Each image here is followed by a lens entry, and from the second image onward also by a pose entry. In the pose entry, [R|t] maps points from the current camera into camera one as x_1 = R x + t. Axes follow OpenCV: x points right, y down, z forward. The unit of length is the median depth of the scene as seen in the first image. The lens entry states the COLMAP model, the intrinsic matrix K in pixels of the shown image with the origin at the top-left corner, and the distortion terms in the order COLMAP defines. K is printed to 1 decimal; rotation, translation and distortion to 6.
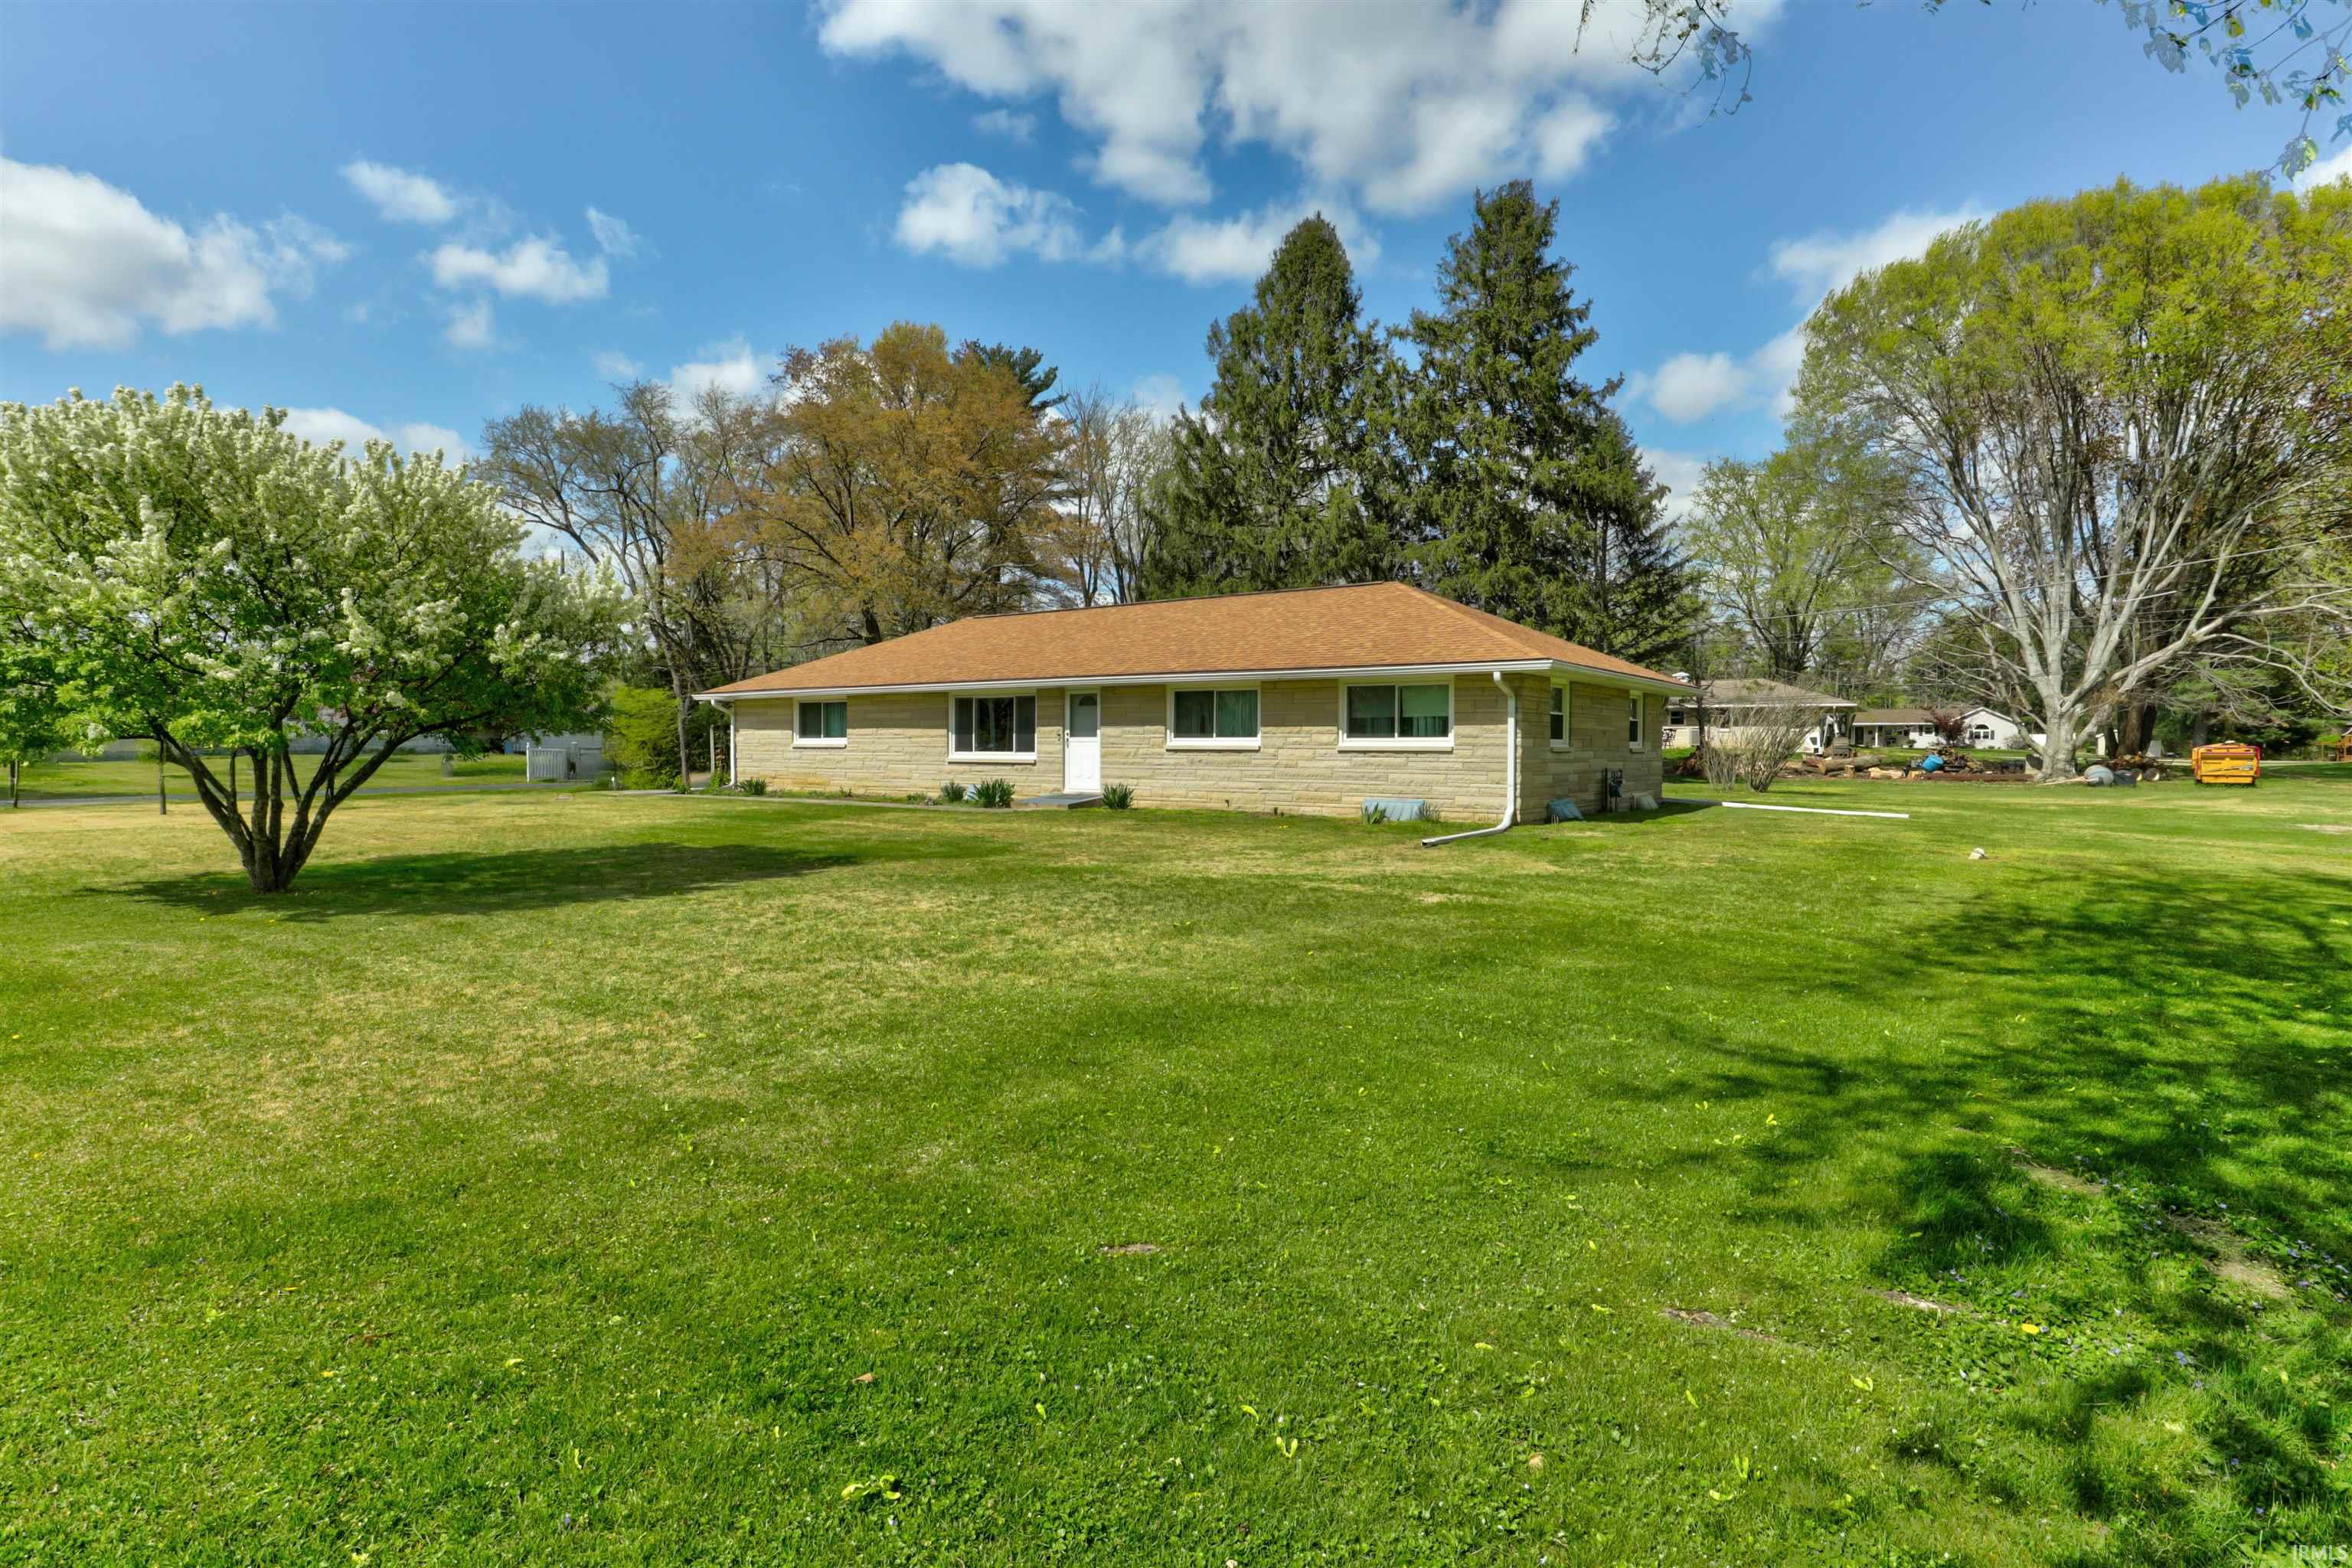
lens RADIAL K [[1216.1, 0, 1176.0], [0, 1216.1, 784.0], [0, 0, 1]] dist [-0.018628, 0.002692]
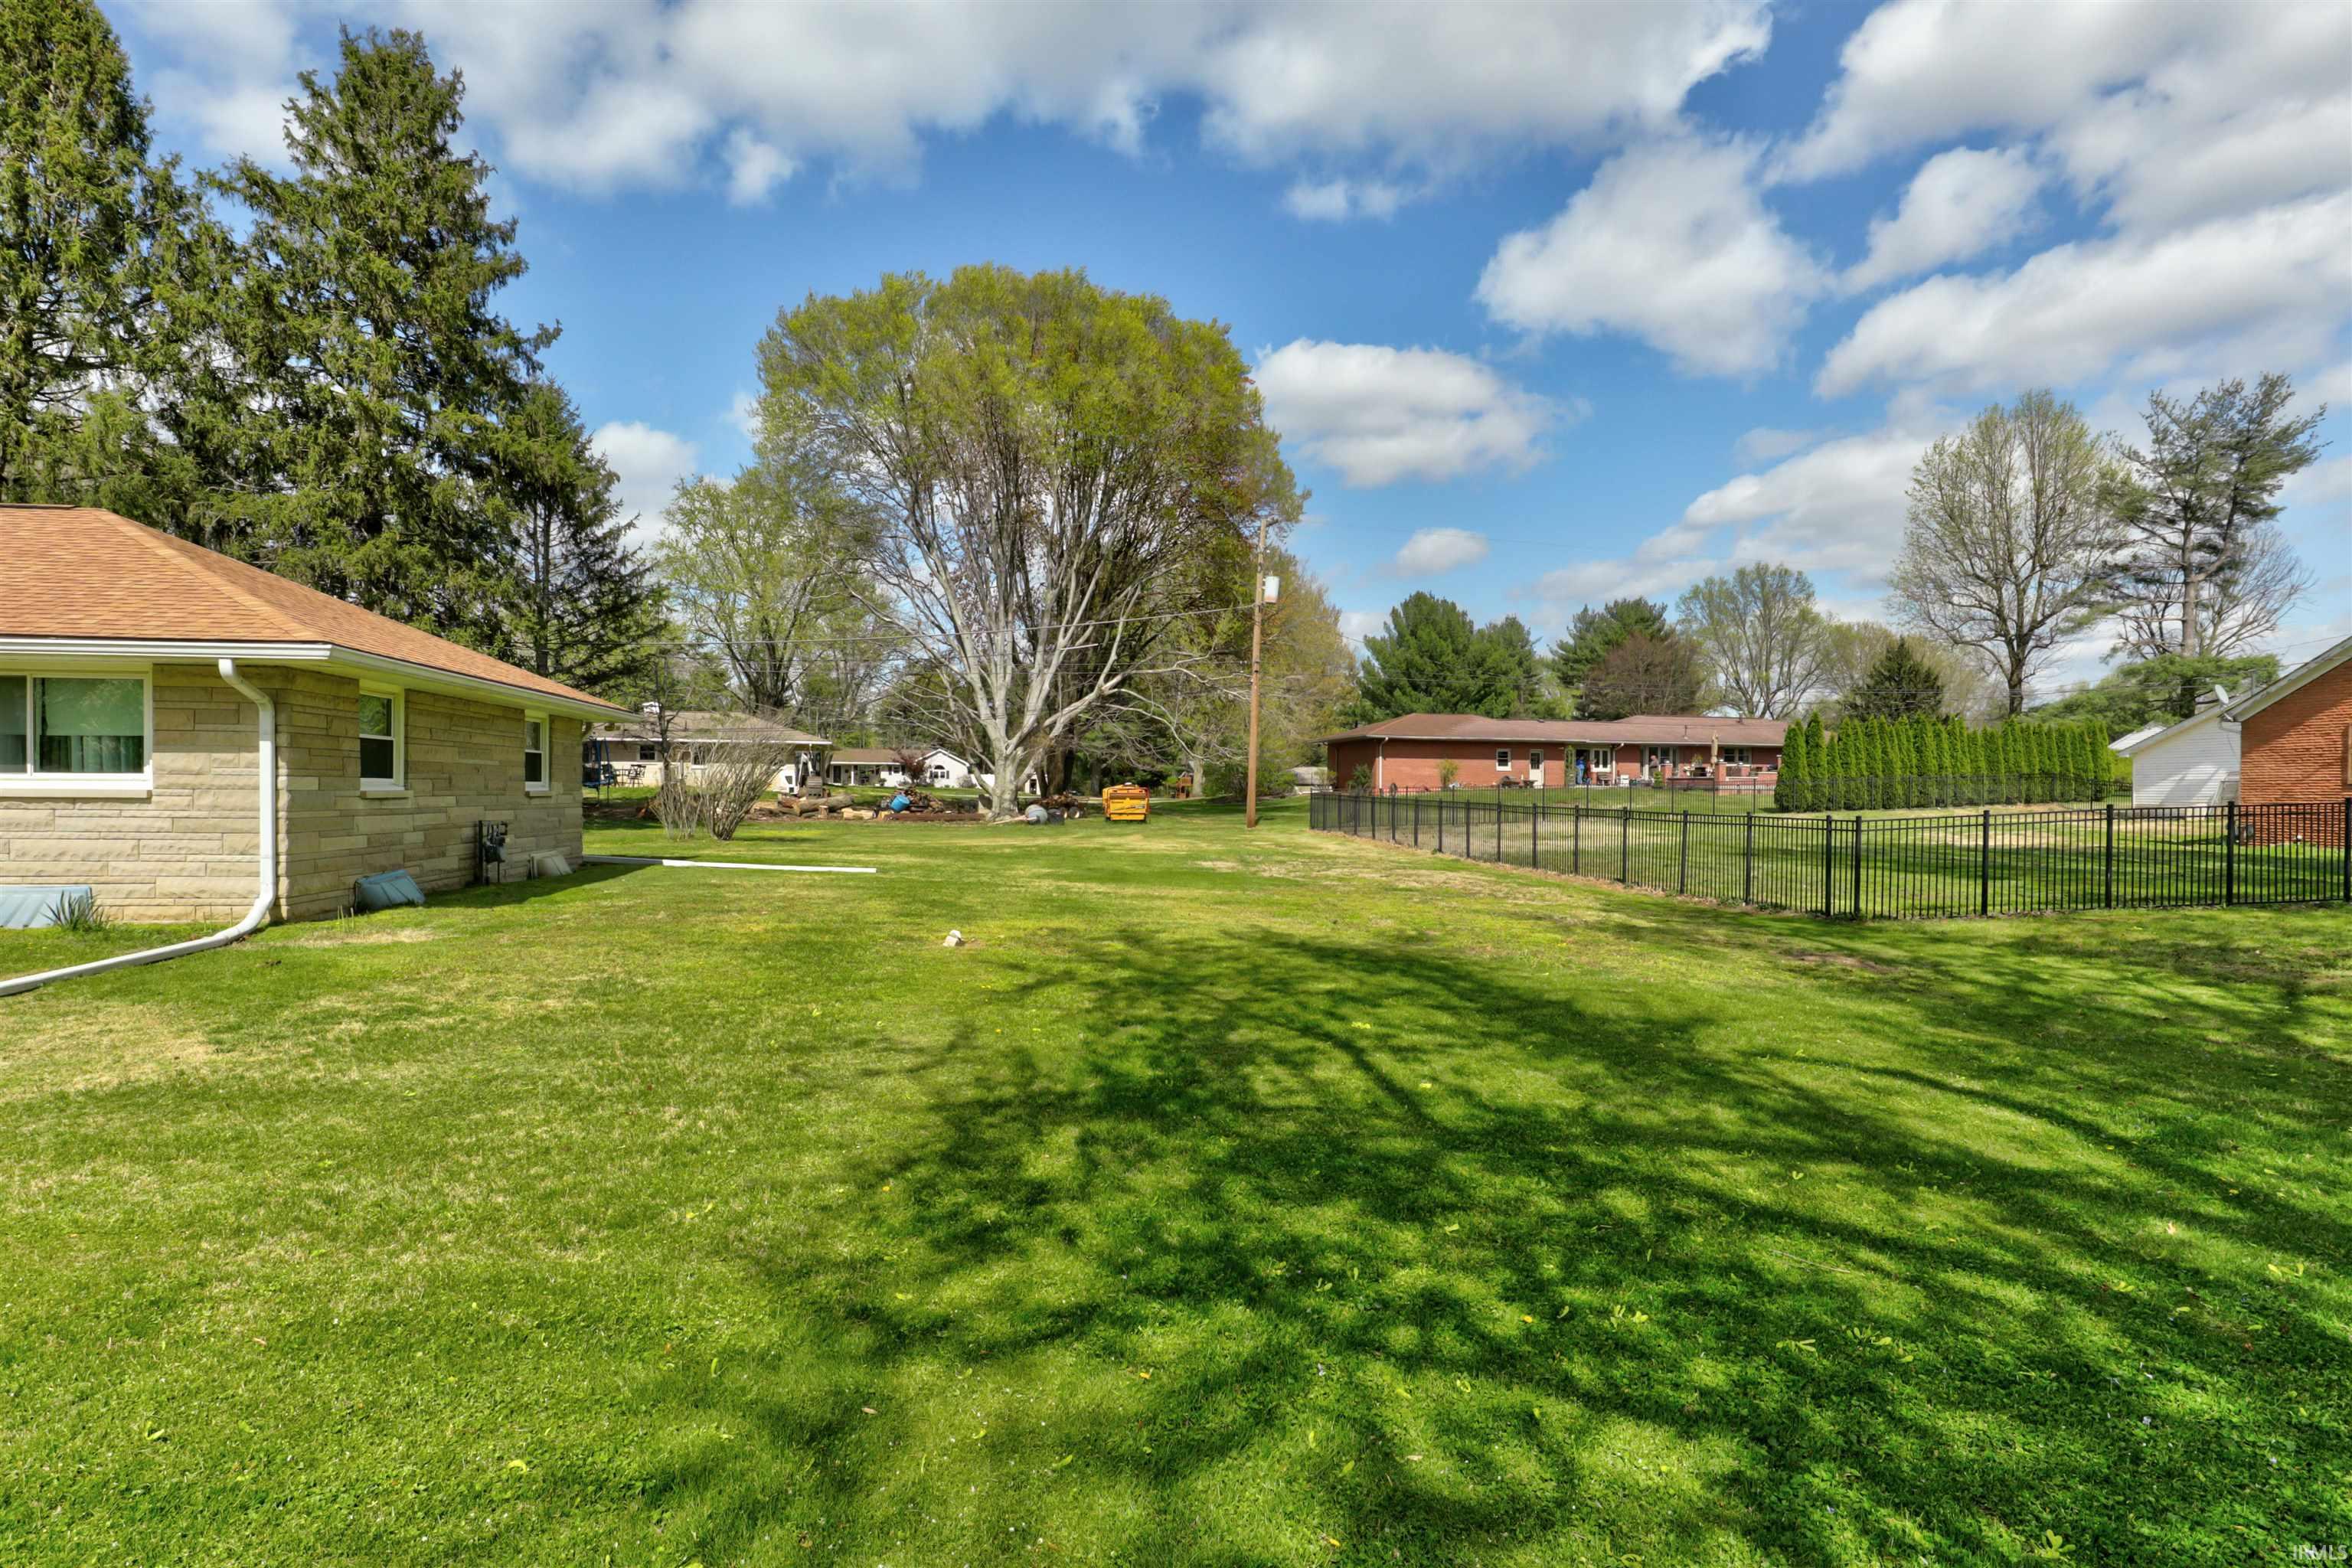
lens RADIAL K [[1216.1, 0, 1176.0], [0, 1216.1, 784.0], [0, 0, 1]] dist [-0.018628, 0.002692]
pose [[0.708833, 0.004416, 0.705362, 0.089596], [0.016781, 0.999592, -0.023122, -0.006699], [-0.705176, 0.028226, 0.708470, 0.142368]]
